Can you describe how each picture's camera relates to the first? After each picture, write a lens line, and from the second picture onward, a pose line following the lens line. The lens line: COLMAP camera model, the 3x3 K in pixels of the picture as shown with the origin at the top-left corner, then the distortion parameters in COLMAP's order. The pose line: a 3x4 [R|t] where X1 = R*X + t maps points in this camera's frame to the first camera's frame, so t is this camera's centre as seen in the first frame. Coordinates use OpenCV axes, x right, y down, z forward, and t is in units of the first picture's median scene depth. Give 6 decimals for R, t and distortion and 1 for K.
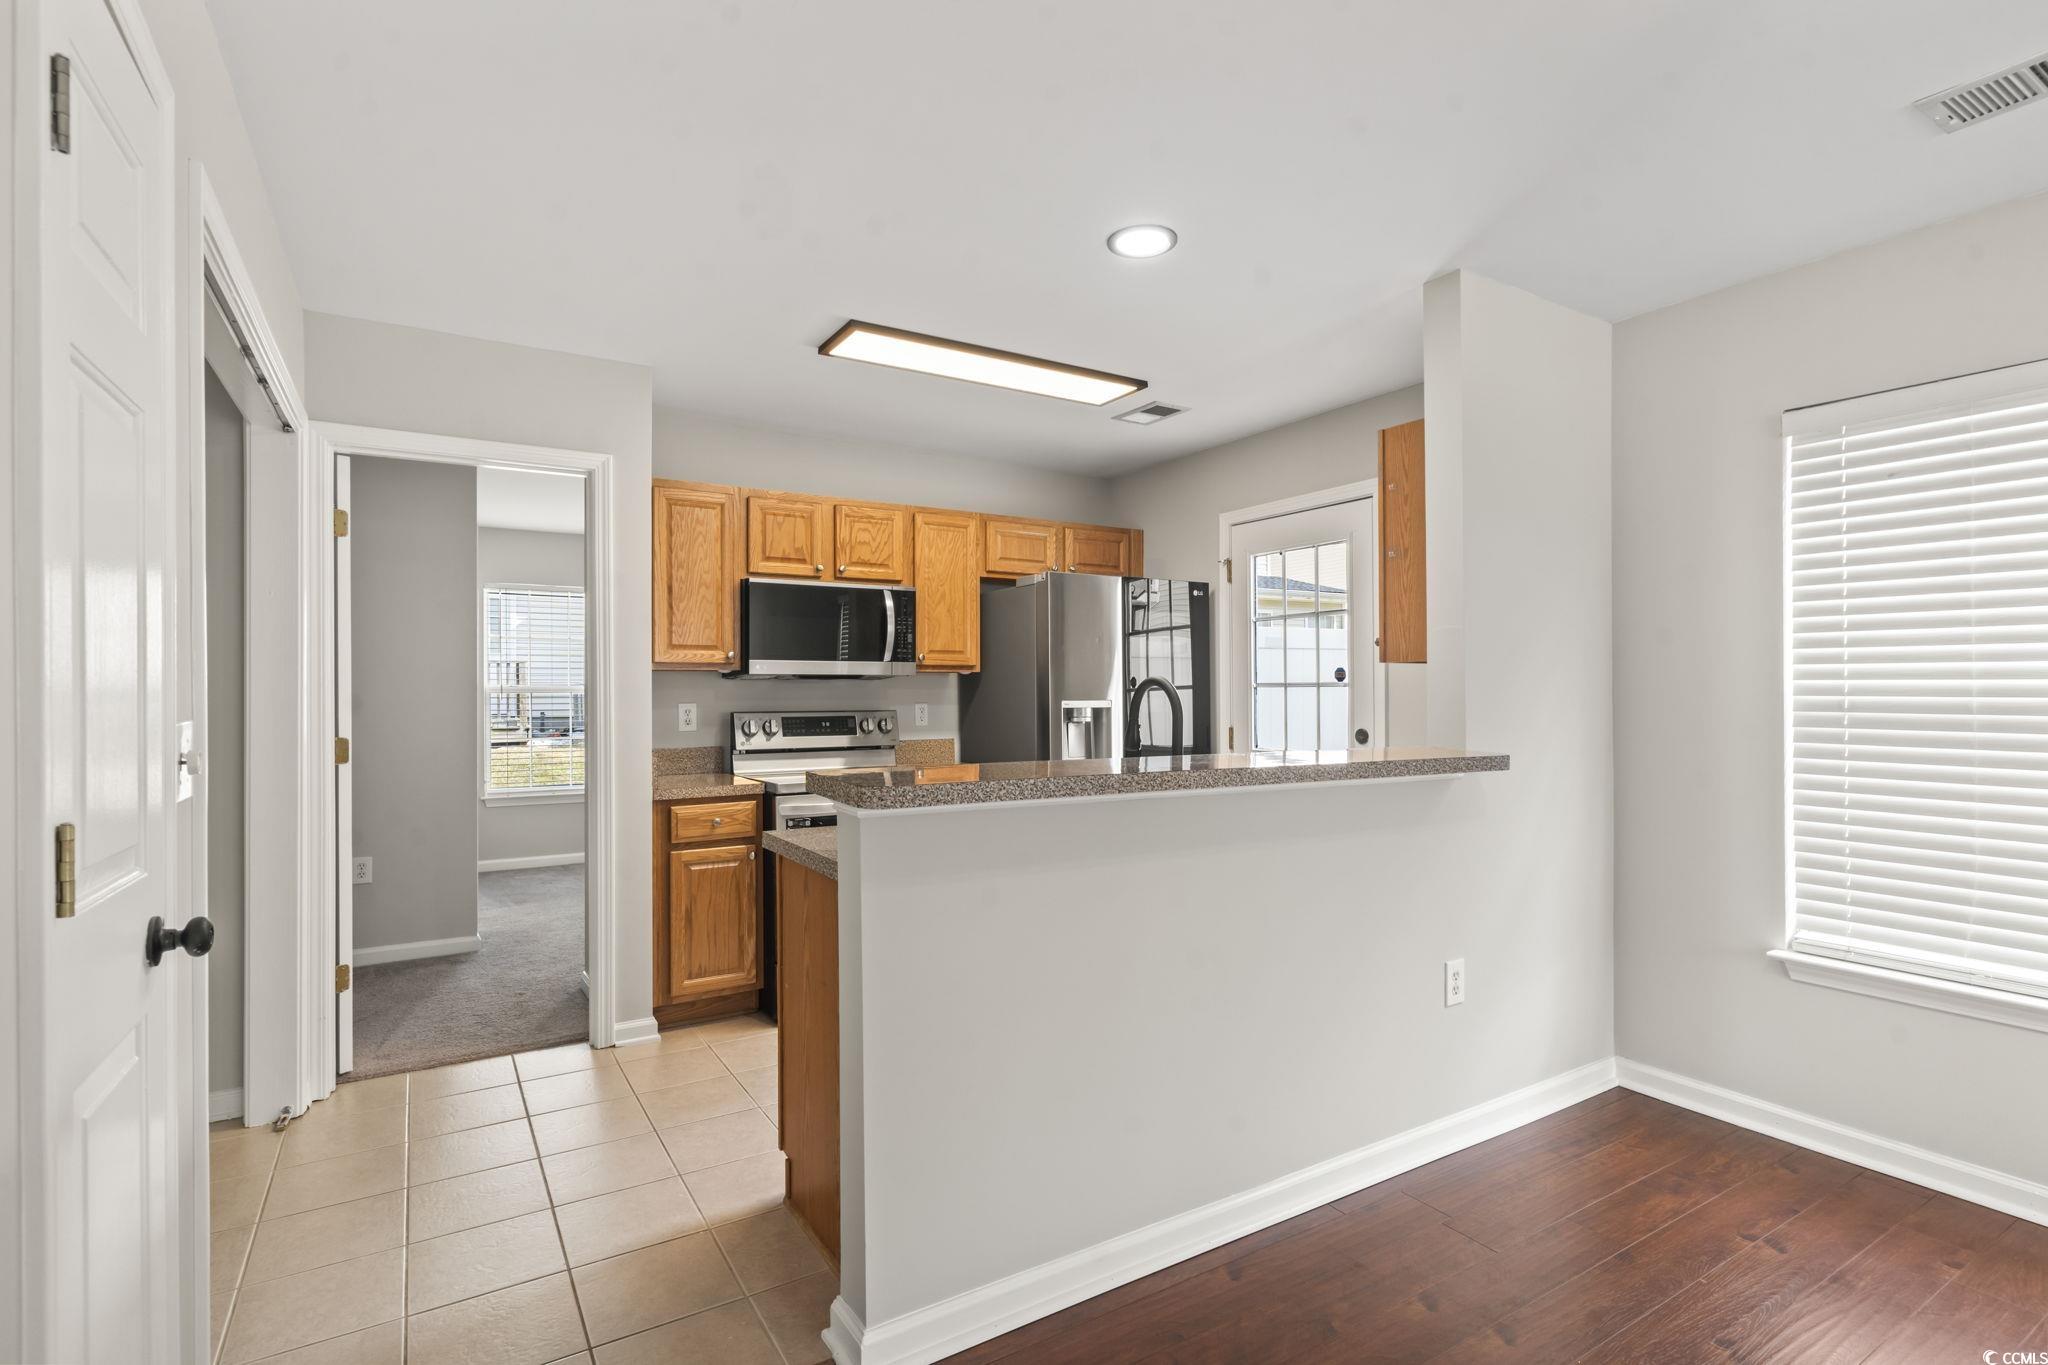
lens RADIAL K [[976.9, 0, 1024.2], [0, 976.9, 689.8], [0, 0, 1]] dist [-0.000125, 0.000114]
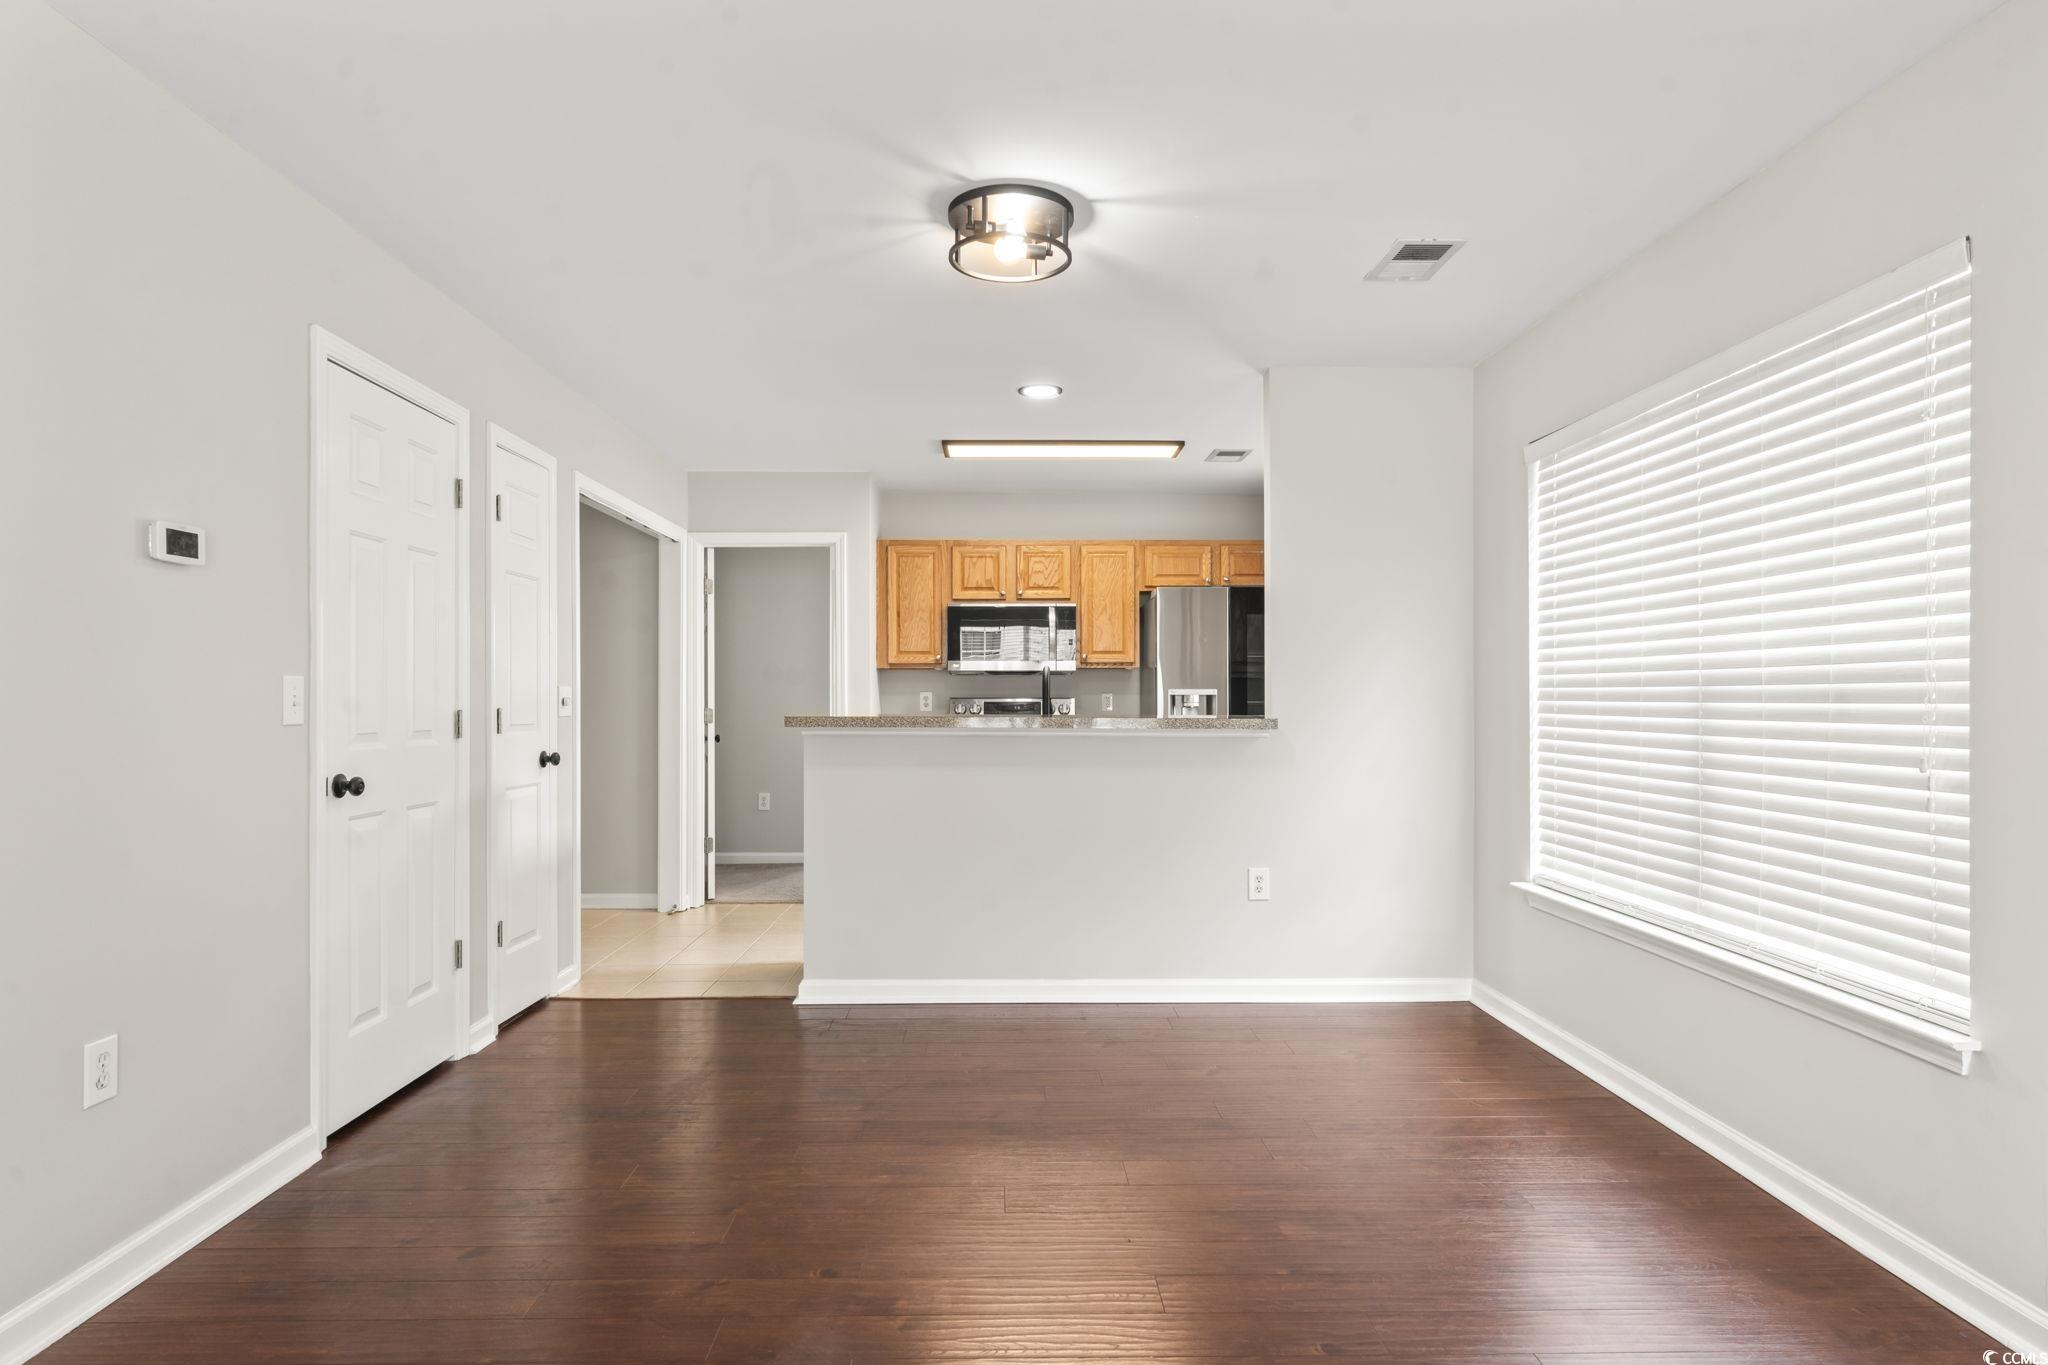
lens RADIAL K [[1137.9, 0, 1020.8], [0, 1137.9, 694.8], [0, 0, 1]] dist [0.004496, -0.001896]
pose [[0.860879, -0.001574, -0.508807, 0.633678], [0.000511, 0.999997, -0.002230, 0.022157], [0.508809, 0.001660, 0.860878, -0.369028]]
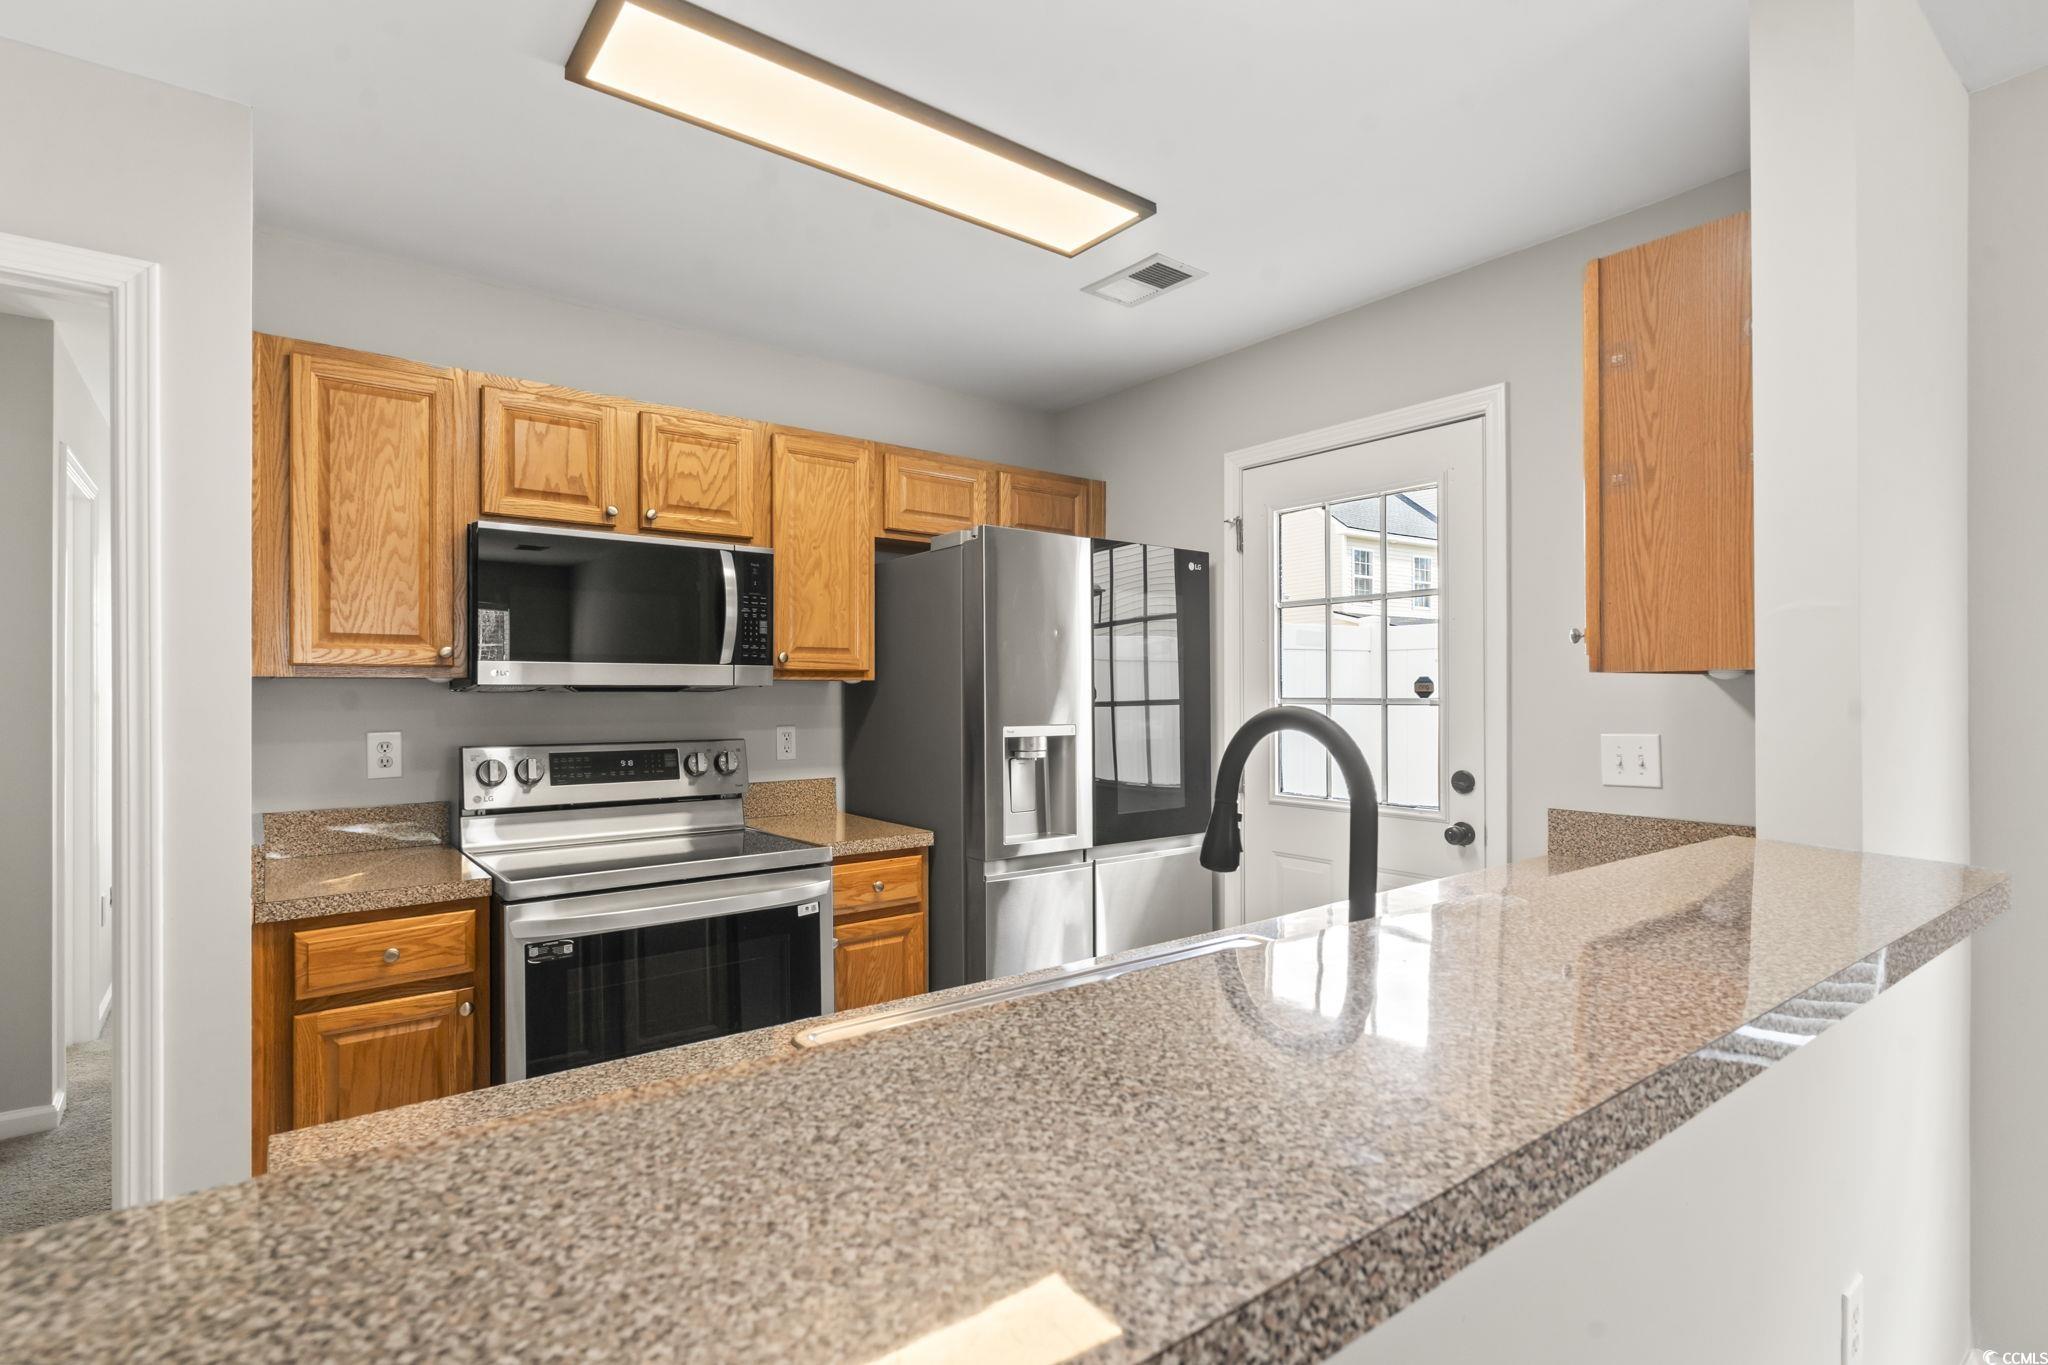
lens RADIAL K [[976.9, 0, 1018.7], [0, 976.9, 691.6], [0, 0, 1]] dist [-0.000125, 0.000114]
pose [[0.994878, 0.002180, 0.101062, -0.016602], [-0.002285, 0.999997, 0.000923, -0.012707], [-0.101060, -0.001149, 0.994880, 0.367146]]
